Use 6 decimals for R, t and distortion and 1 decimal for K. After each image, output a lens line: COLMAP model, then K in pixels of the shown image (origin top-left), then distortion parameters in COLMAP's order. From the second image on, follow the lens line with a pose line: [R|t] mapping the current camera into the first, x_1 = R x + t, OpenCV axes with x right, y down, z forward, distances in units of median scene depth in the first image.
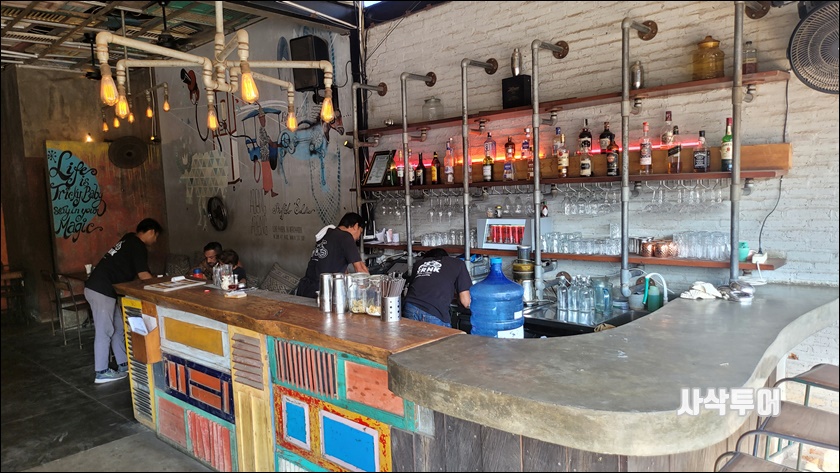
lens RADIAL K [[586.6, 0, 413.2], [0, 586.6, 243.7], [0, 0, 1]] dist [0.052753, -0.058225]
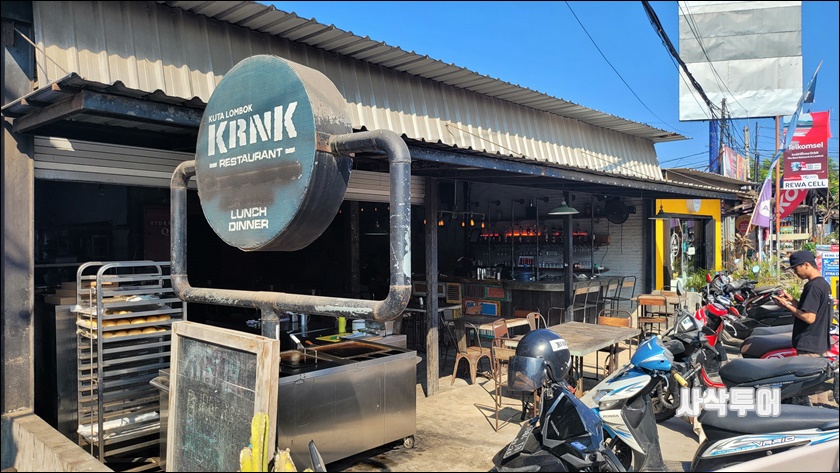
lens RADIAL K [[586.6, 0, 413.2], [0, 586.6, 243.7], [0, 0, 1]] dist [0.052753, -0.058225]
pose [[0.999342, 0.031514, -0.017979, -0.275228], [-0.032866, 0.996196, -0.080706, 0.116570], [0.015367, 0.081243, 0.996576, -1.488266]]
